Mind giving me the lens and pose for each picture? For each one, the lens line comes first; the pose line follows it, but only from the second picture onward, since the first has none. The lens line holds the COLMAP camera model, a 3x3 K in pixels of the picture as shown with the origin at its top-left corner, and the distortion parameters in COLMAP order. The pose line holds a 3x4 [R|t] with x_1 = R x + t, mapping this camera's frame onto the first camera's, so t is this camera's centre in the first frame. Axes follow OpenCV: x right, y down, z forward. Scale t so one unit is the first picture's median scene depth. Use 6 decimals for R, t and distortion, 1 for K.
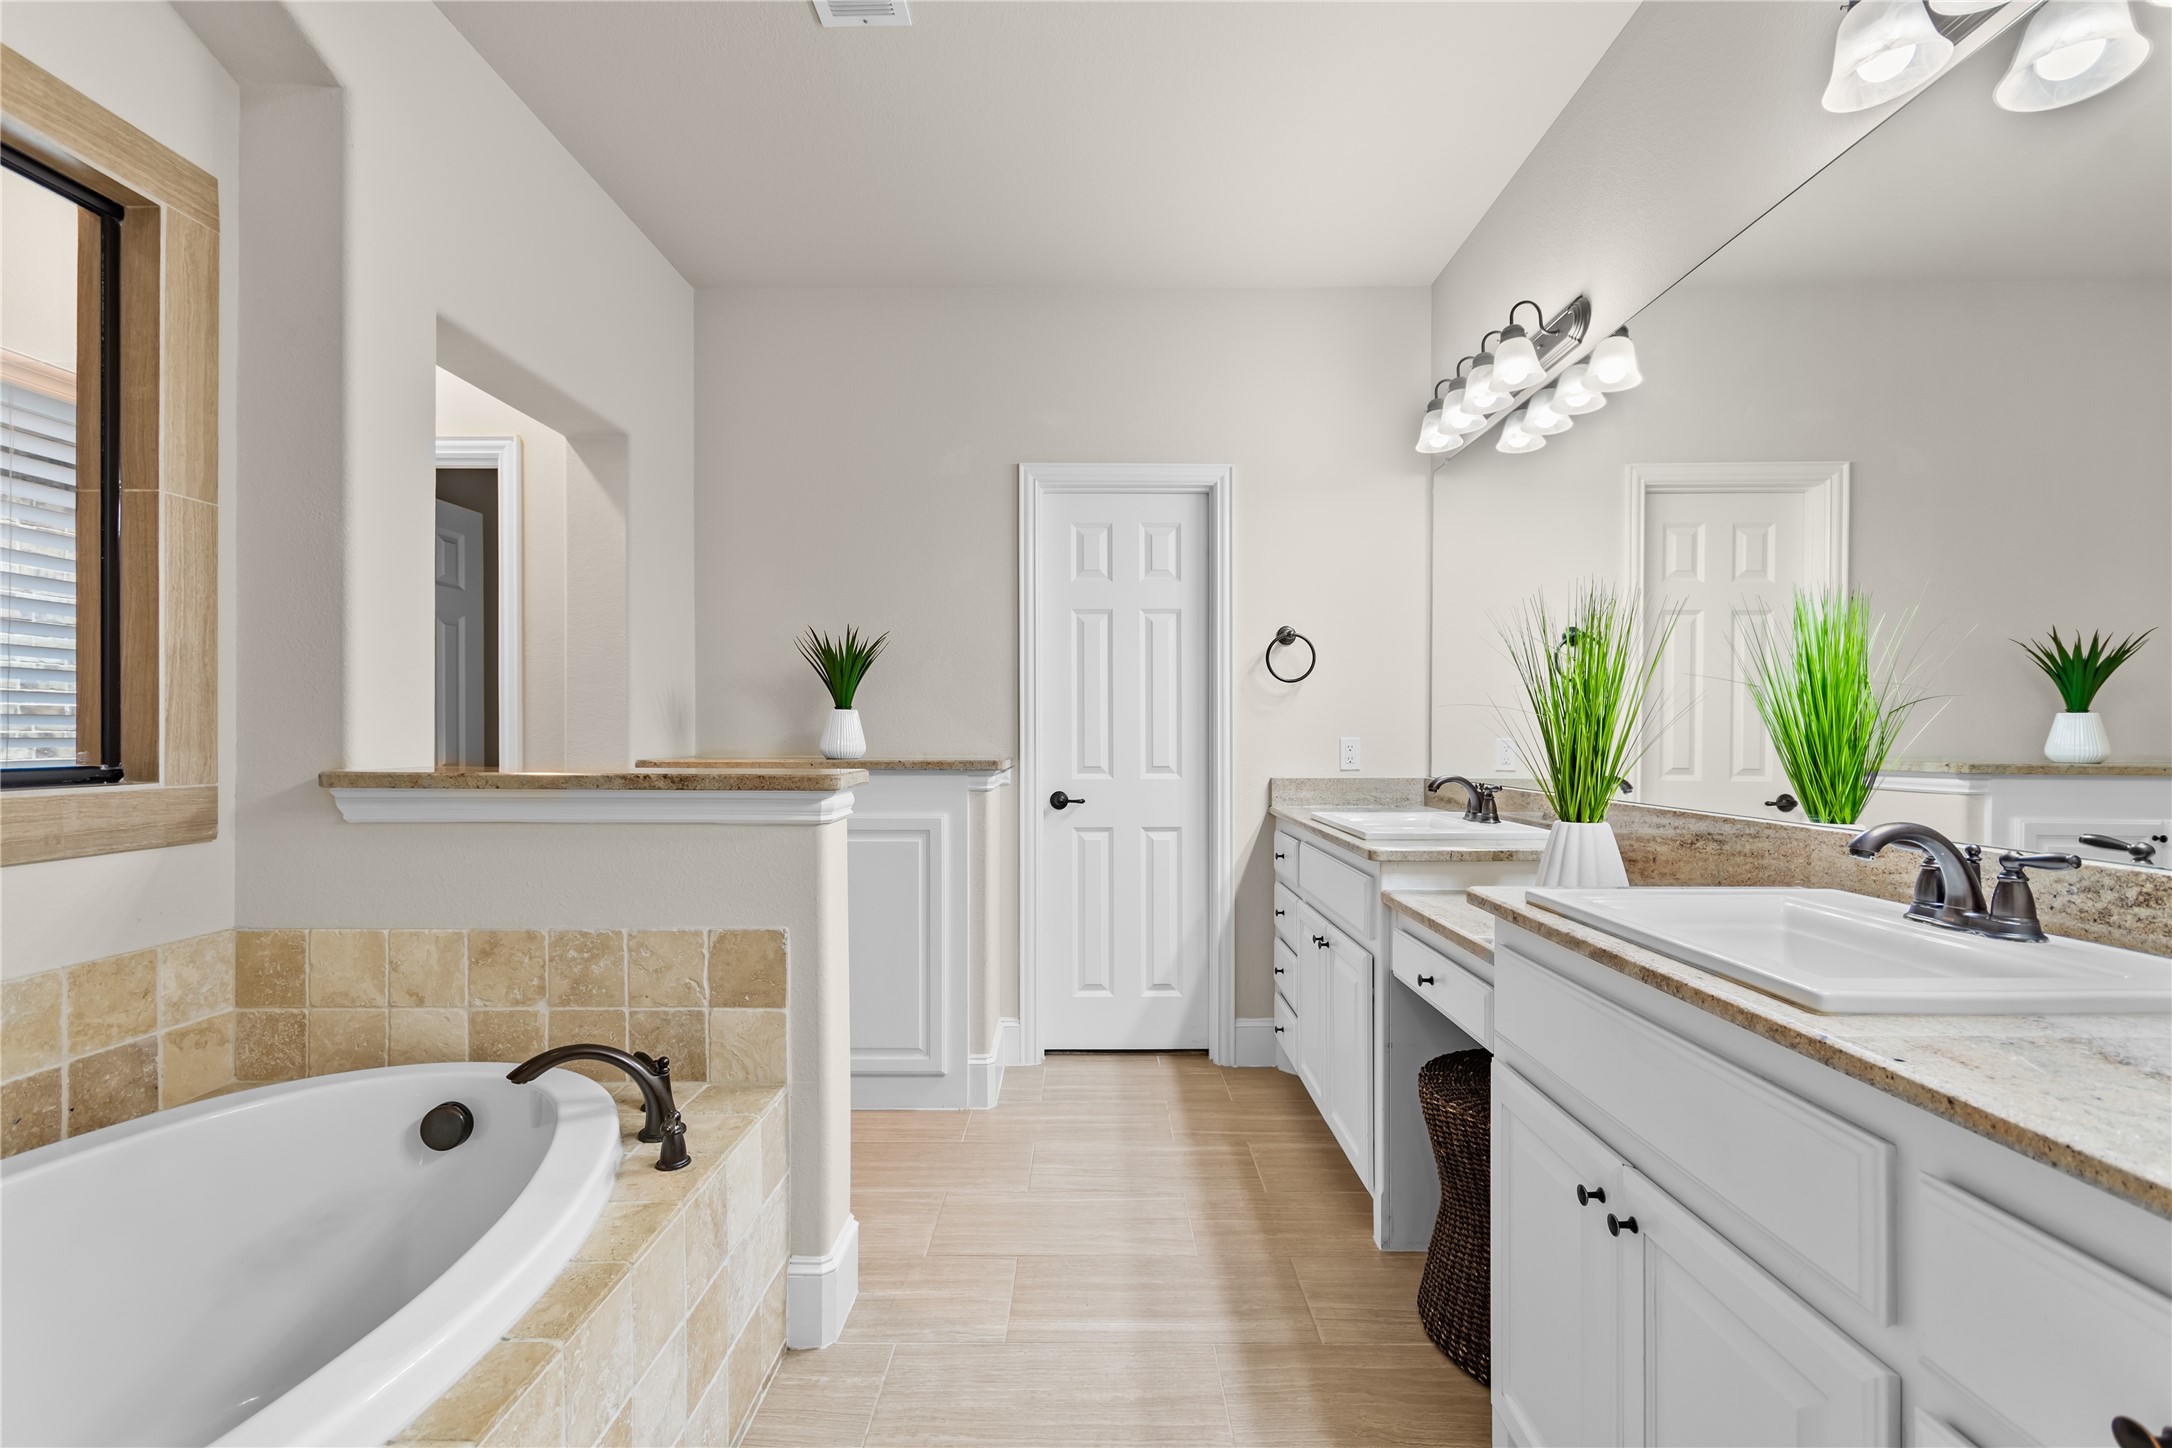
lens RADIAL K [[947.2, 0, 1087.9], [0, 947.2, 734.0], [0, 0, 1]] dist [0.000999, 0.001583]
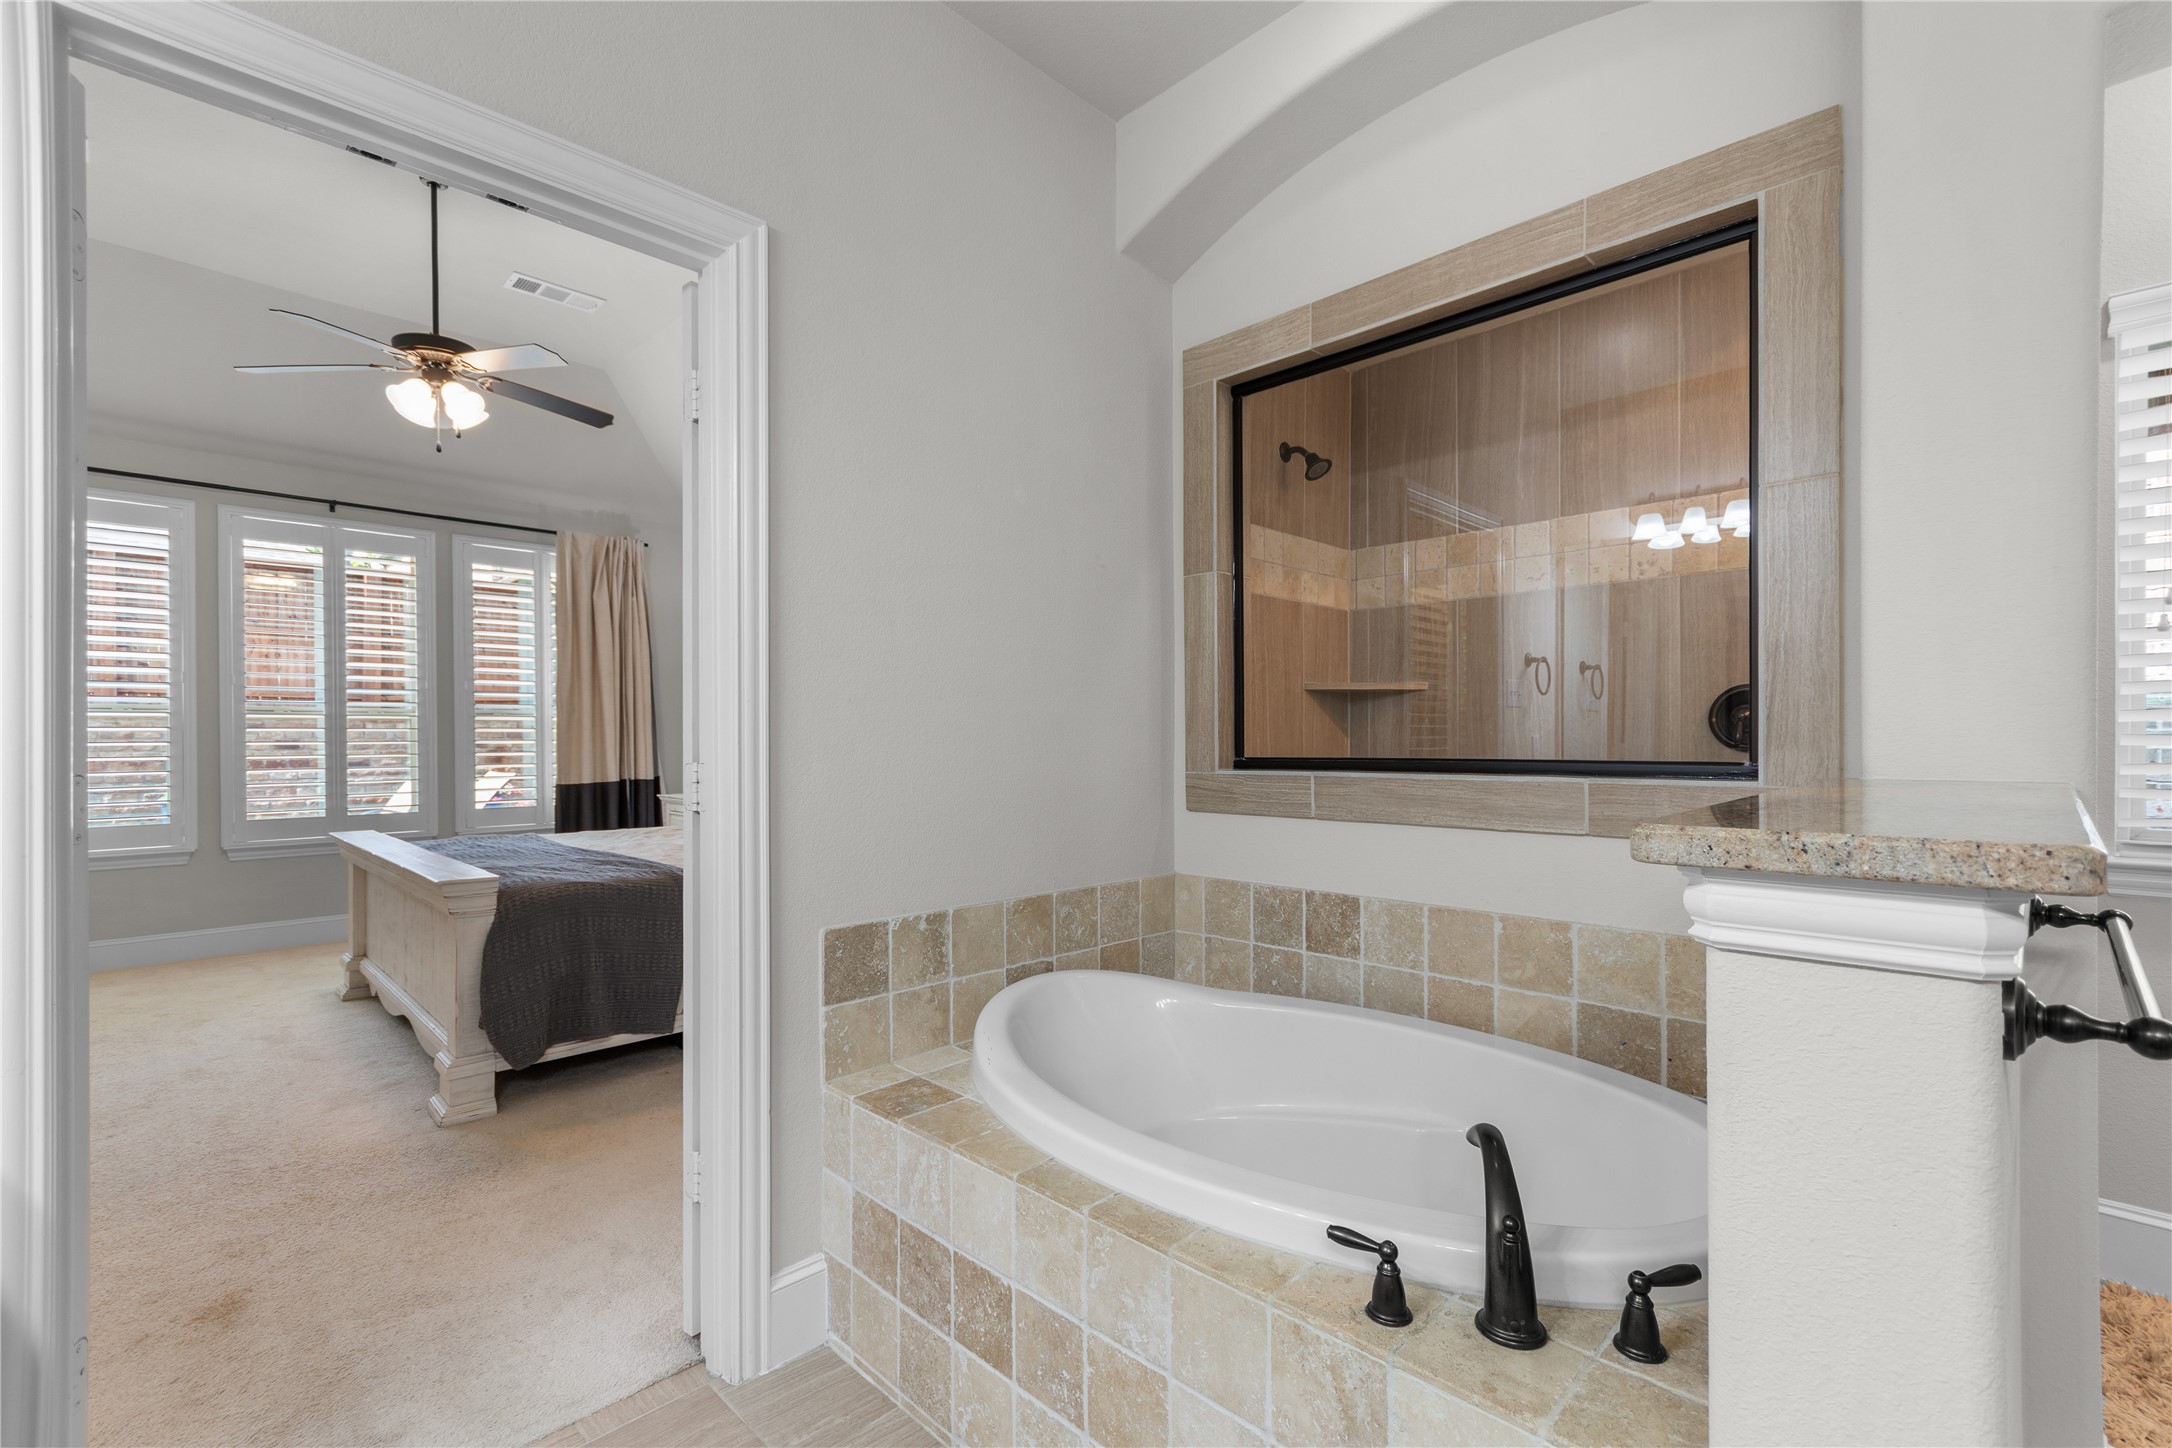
lens RADIAL K [[947.2, 0, 1089.3], [0, 947.2, 747.4], [0, 0, 1]] dist [0.000999, 0.001583]
pose [[-0.687635, 0.008265, -0.726010, 0.244831], [0.003112, 0.999960, 0.008436, 0.005553], [0.726050, 0.003541, -0.687633, 1.285771]]
